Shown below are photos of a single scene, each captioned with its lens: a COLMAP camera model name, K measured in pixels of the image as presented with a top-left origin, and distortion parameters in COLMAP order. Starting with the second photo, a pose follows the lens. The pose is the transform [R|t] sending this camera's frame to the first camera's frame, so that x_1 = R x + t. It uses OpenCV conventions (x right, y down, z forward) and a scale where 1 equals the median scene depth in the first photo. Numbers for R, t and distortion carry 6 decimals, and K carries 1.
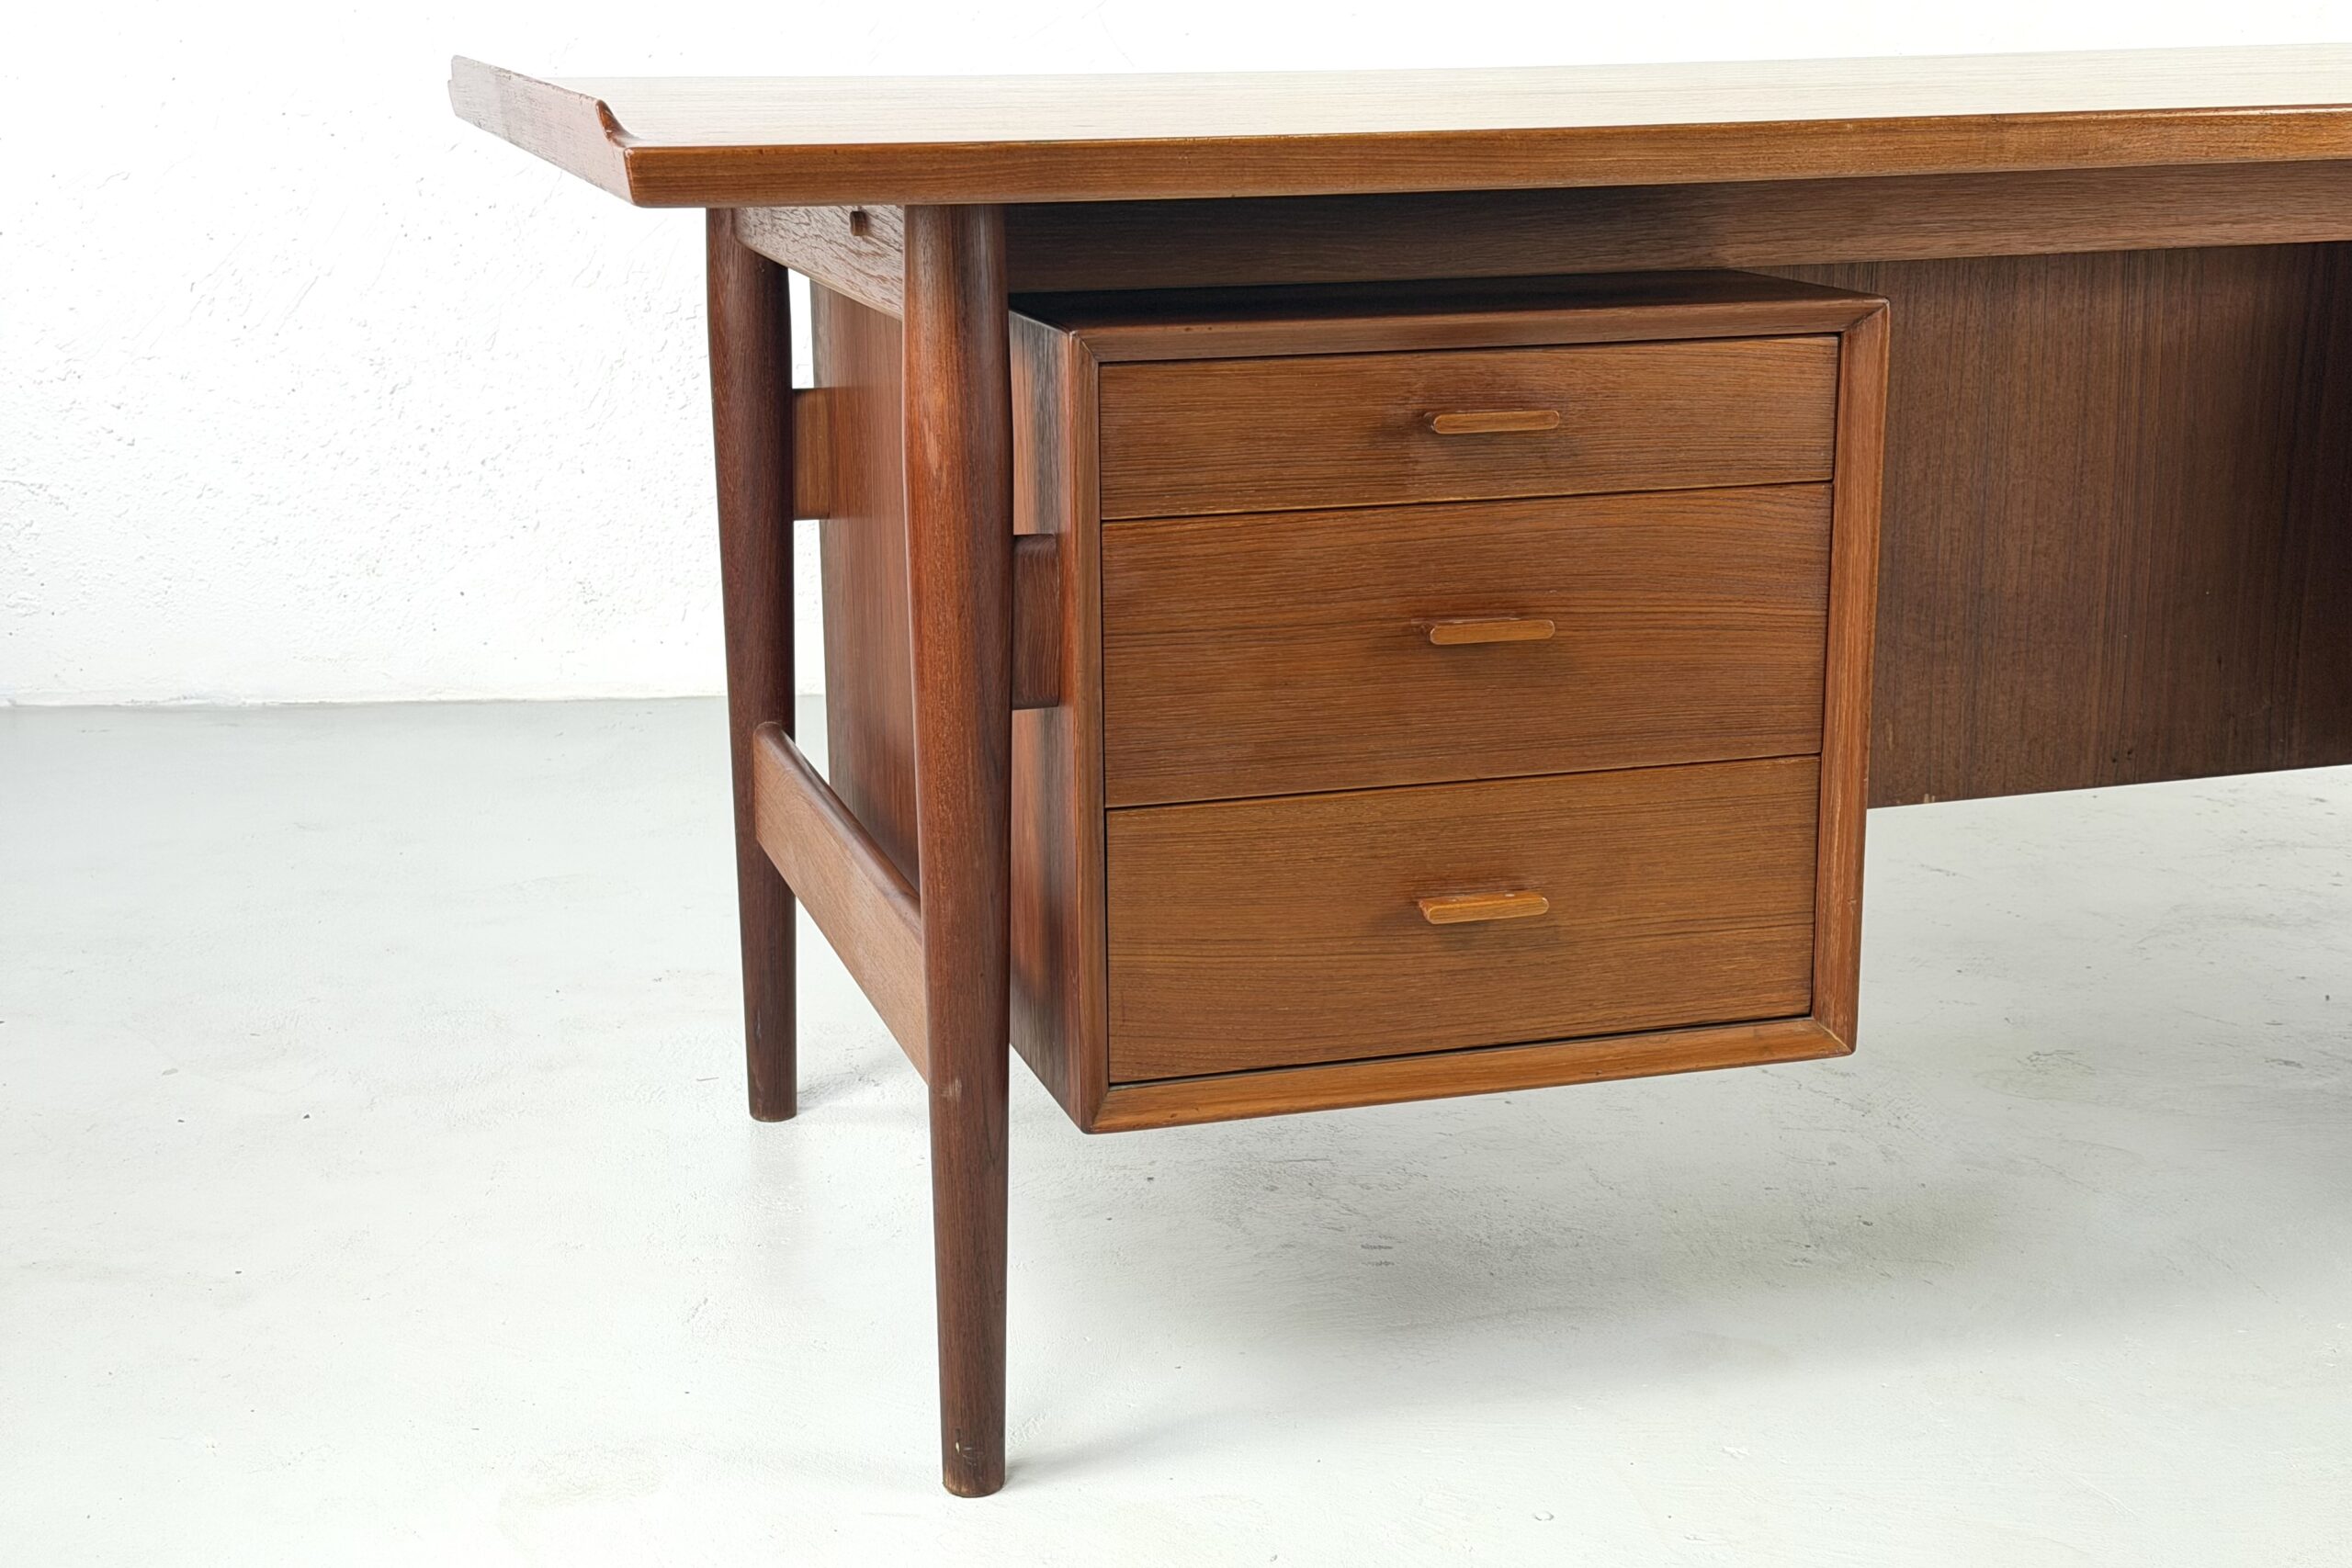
lens RADIAL K [[3227.8, 0, 1200.9], [0, 3227.8, 822.9], [0, 0, 1]] dist [0.143270, 0.000000]
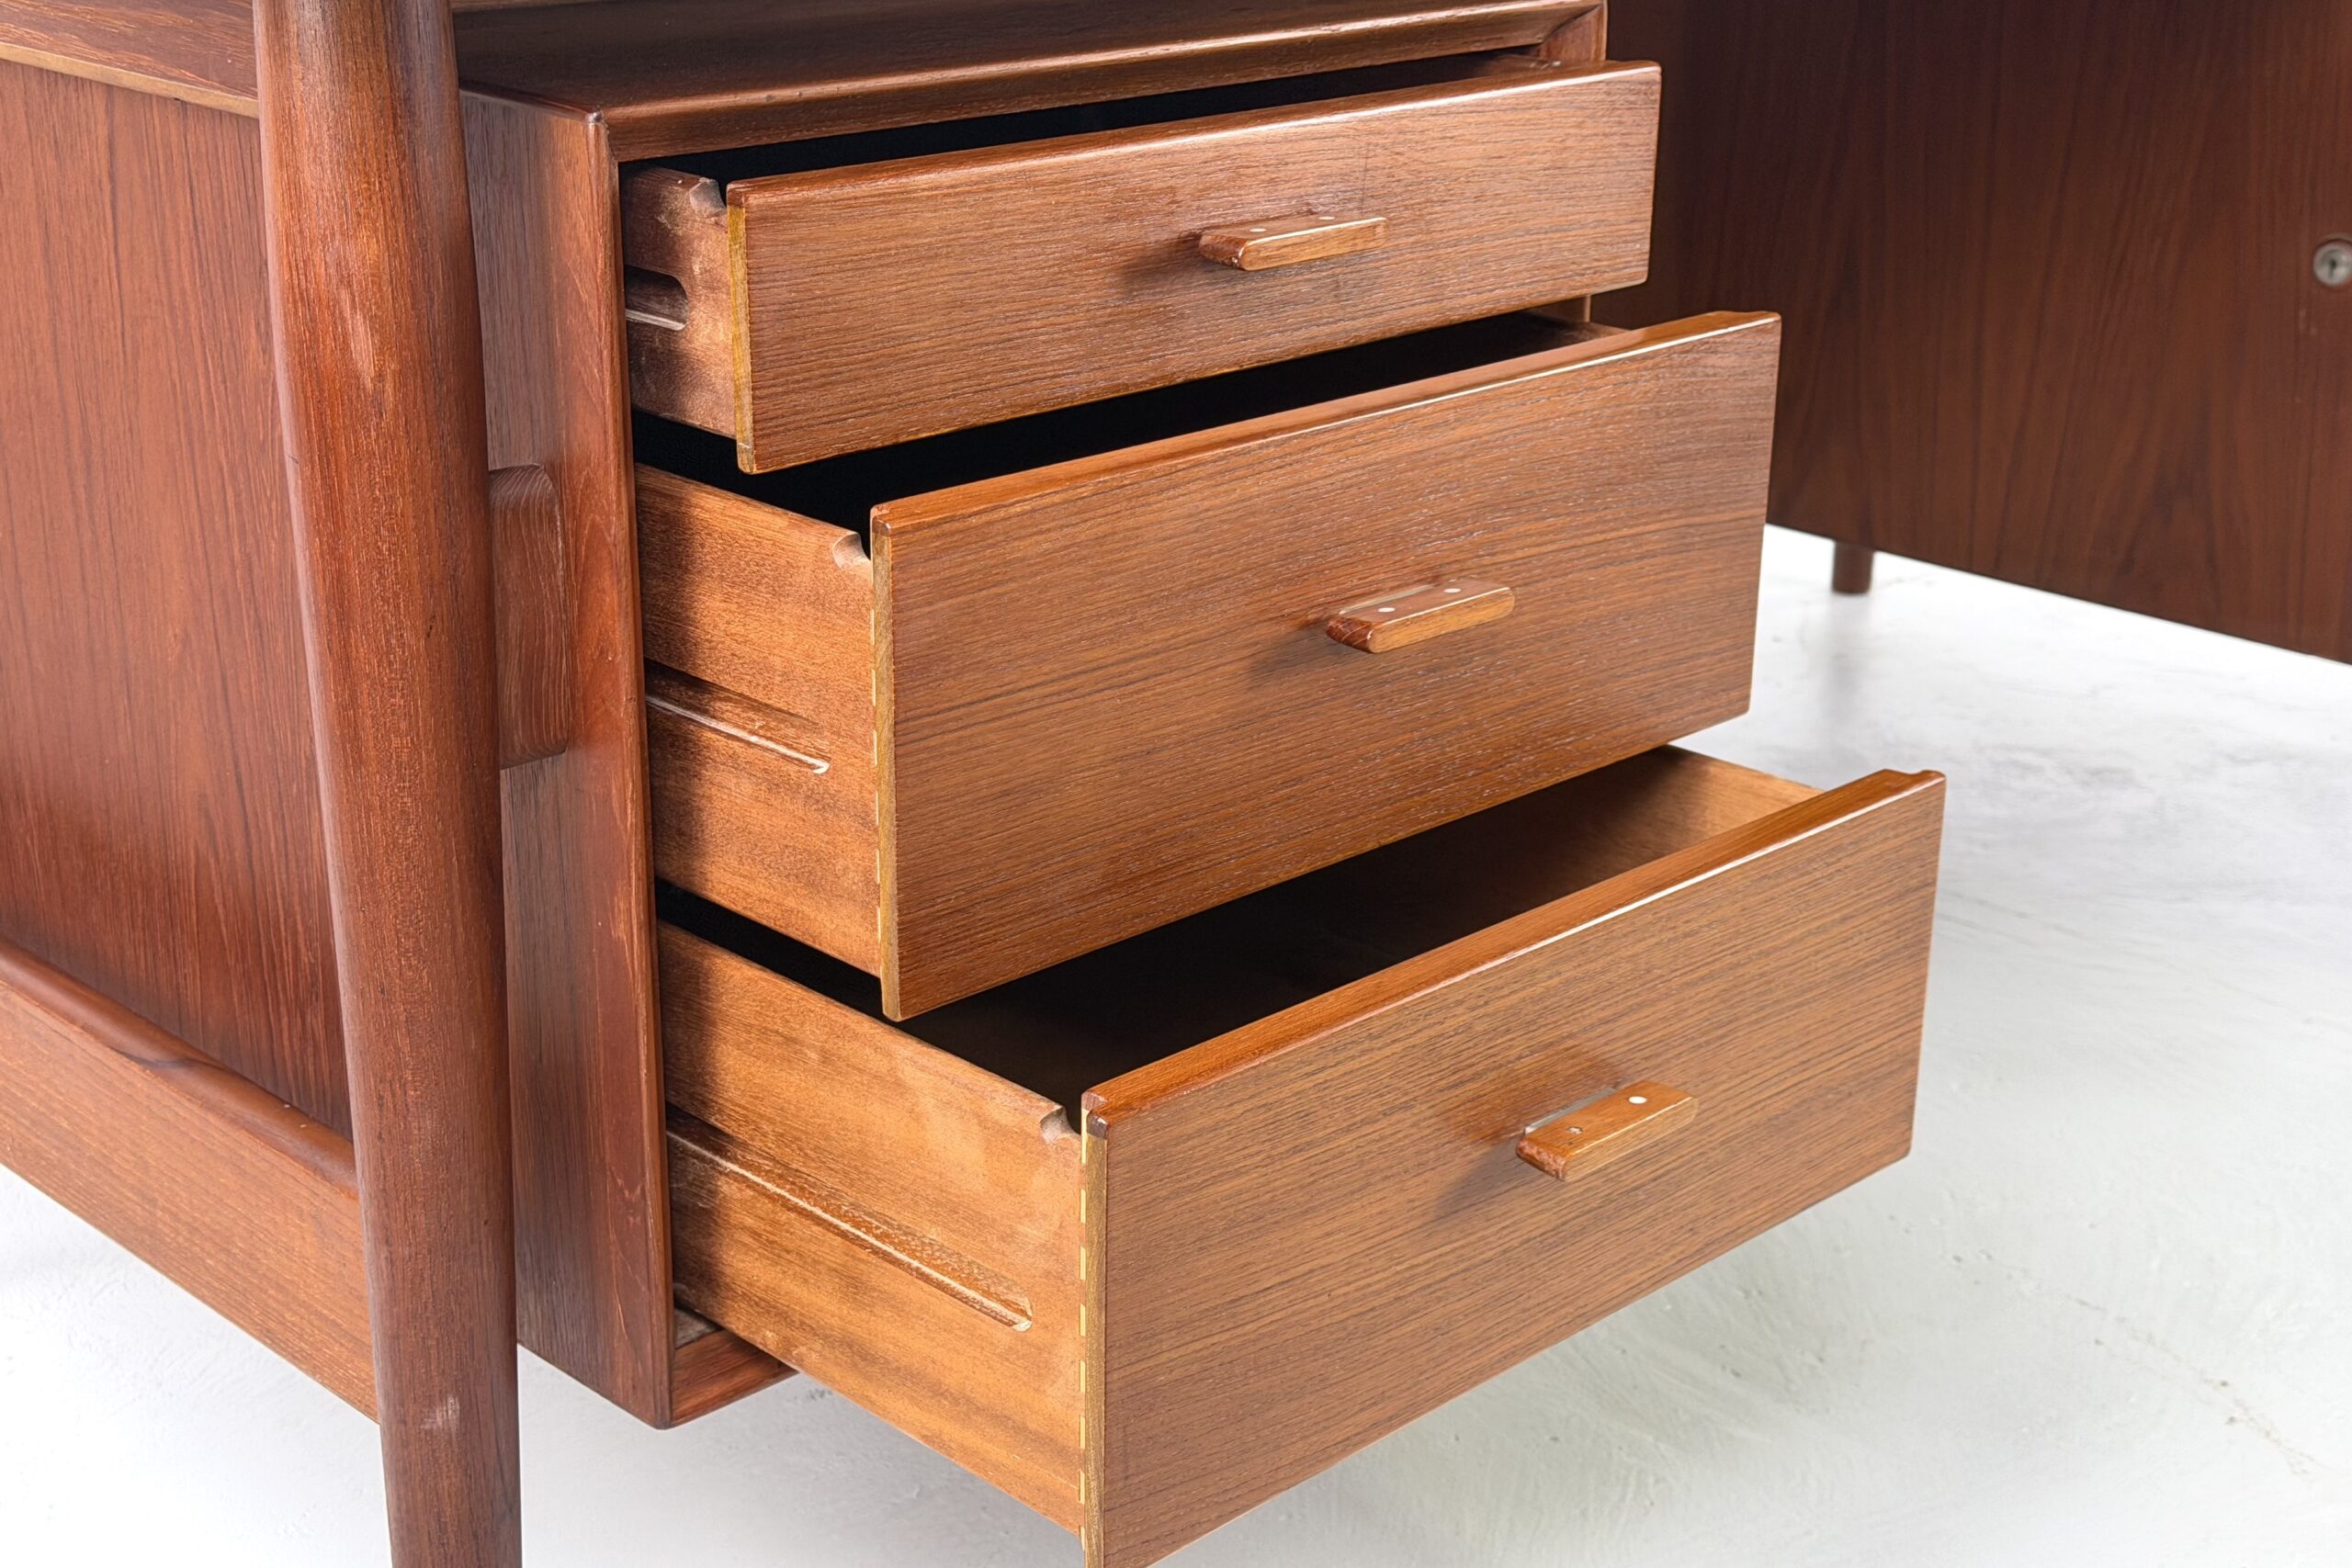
lens RADIAL K [[3227.8, 0, 1167.2], [0, 3227.8, 811.8], [0, 0, 1]] dist [0.143270, 0.000000]
pose [[0.889675, -0.146973, 0.432293, -0.192615], [0.099466, 0.986425, 0.130665, -0.087065], [-0.445629, -0.073251, 0.892216, 0.400497]]
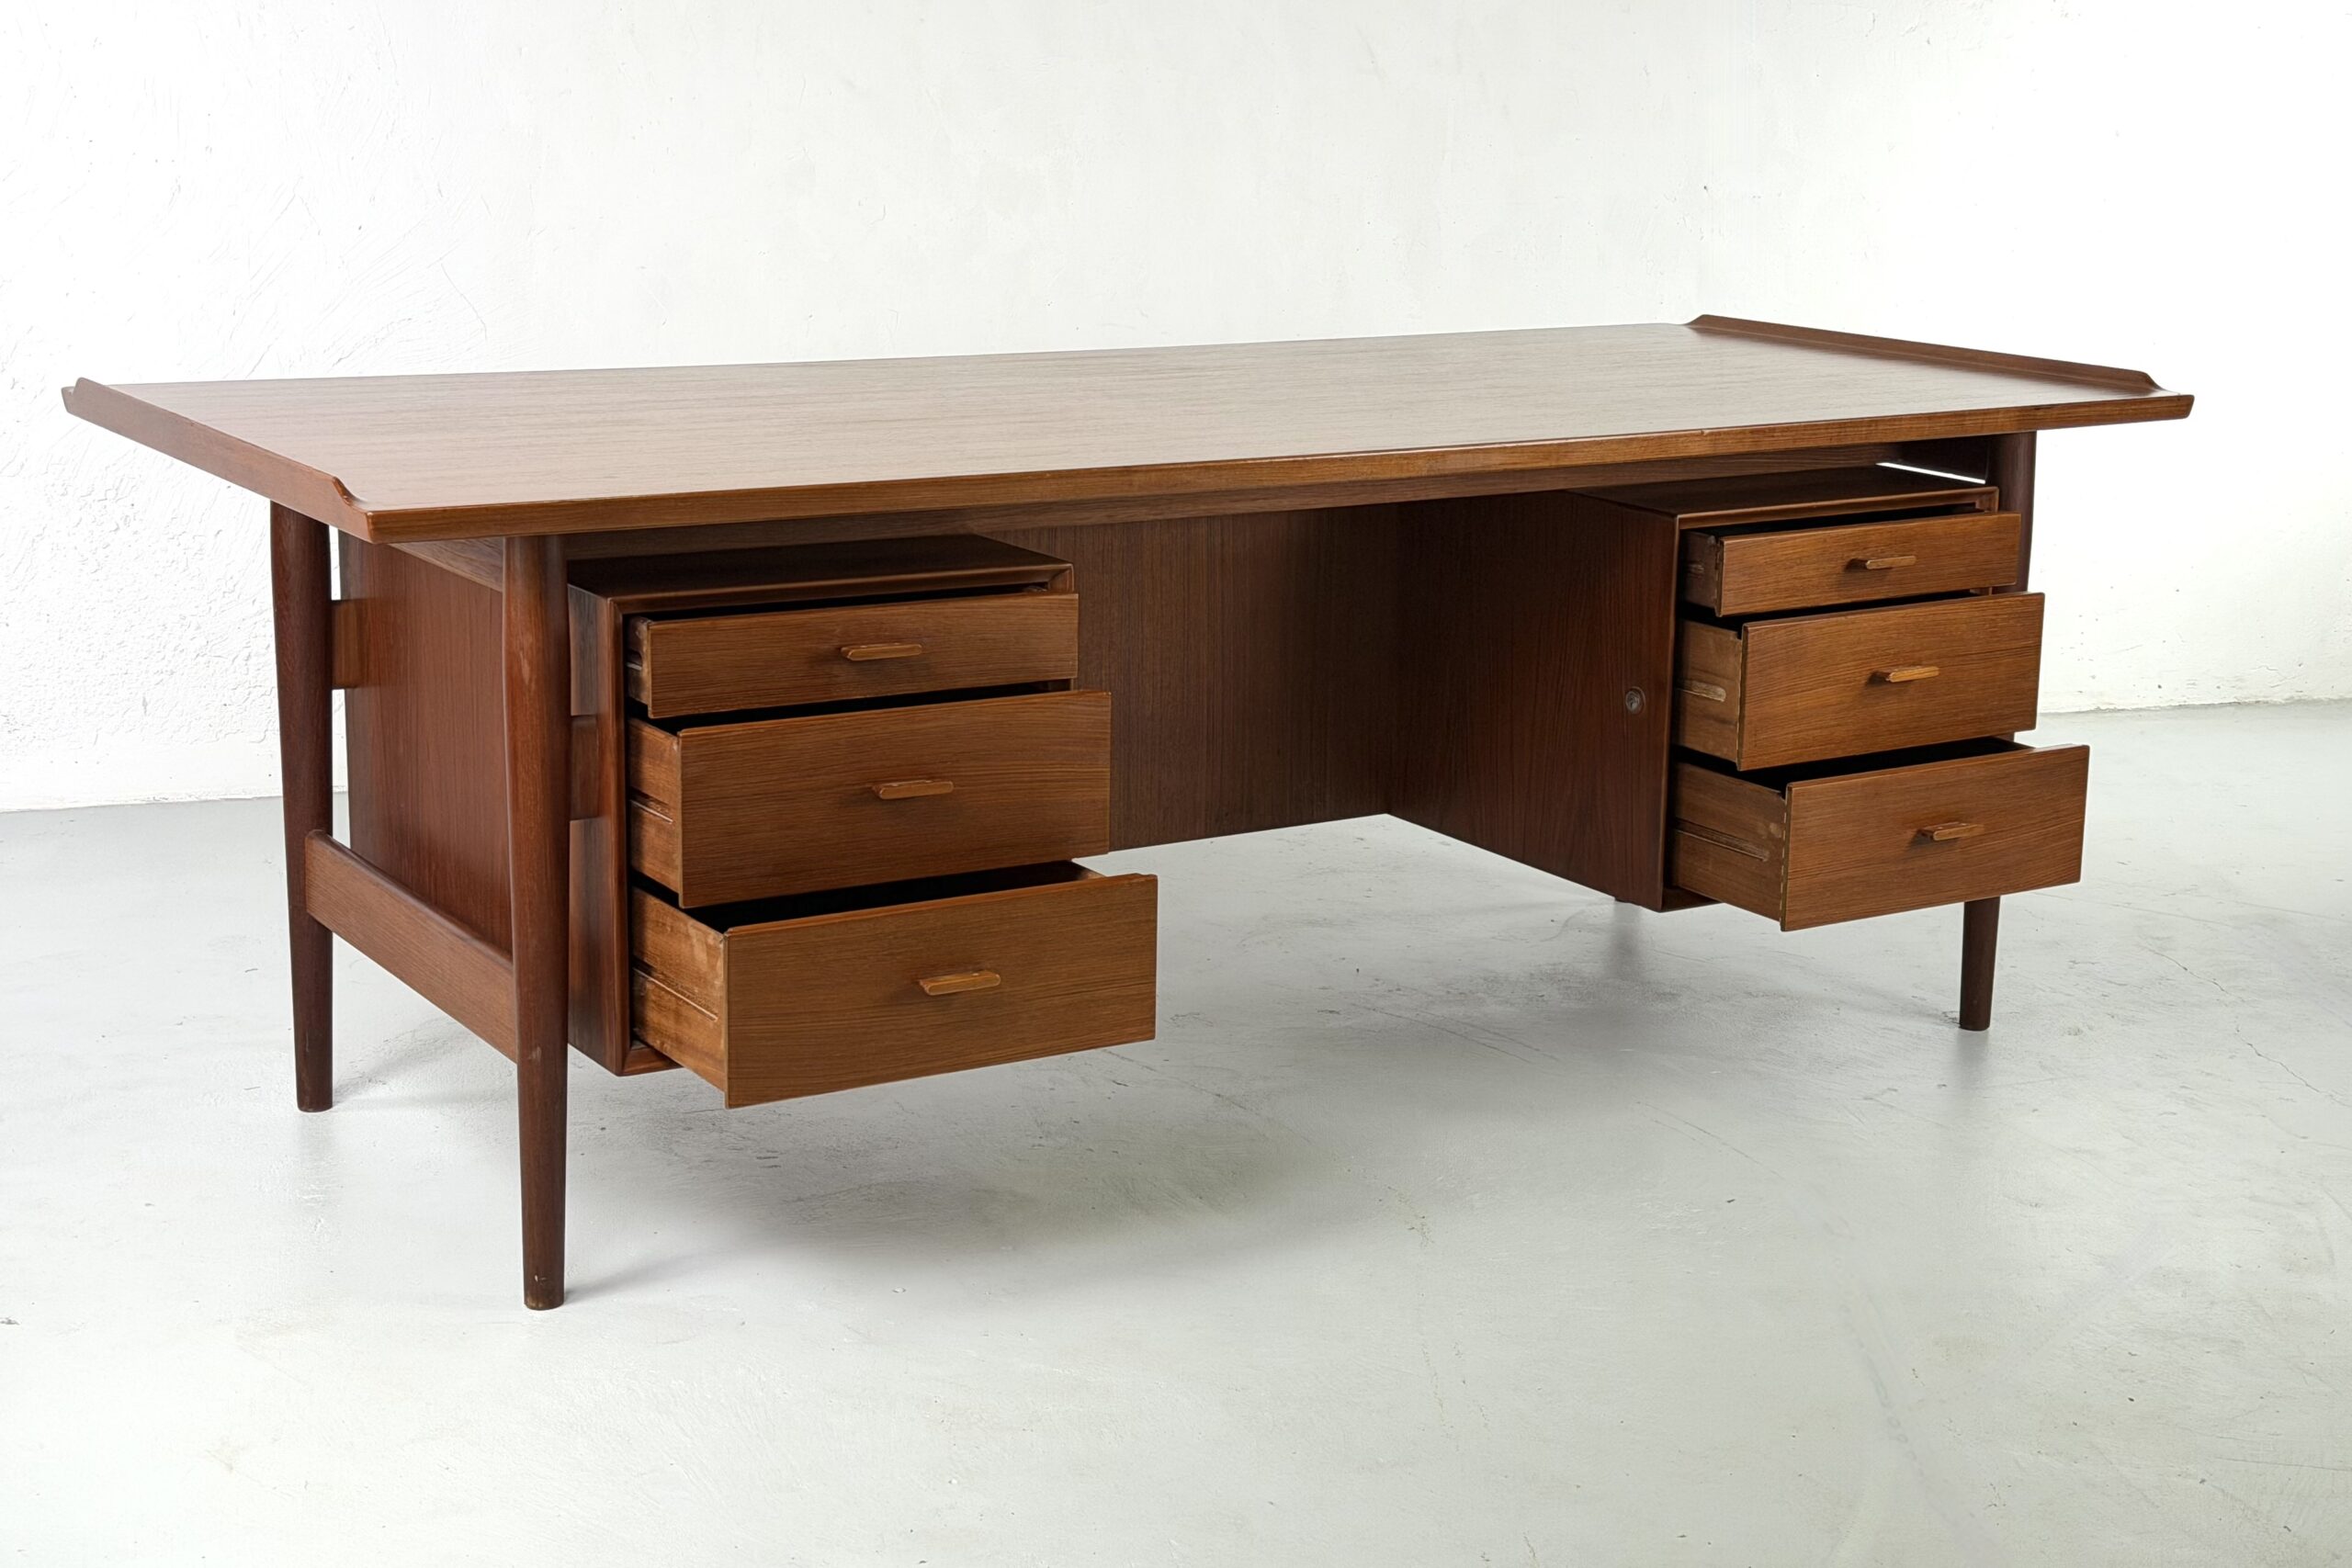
lens RADIAL K [[3227.8, 0, 1198.6], [0, 3227.8, 740.6], [0, 0, 1]] dist [0.143270, 0.000000]
pose [[0.966393, -0.031151, 0.255177, -0.160503], [0.041960, 0.998433, -0.037025, -0.000883], [-0.253623, 0.046488, 0.966185, -0.651683]]
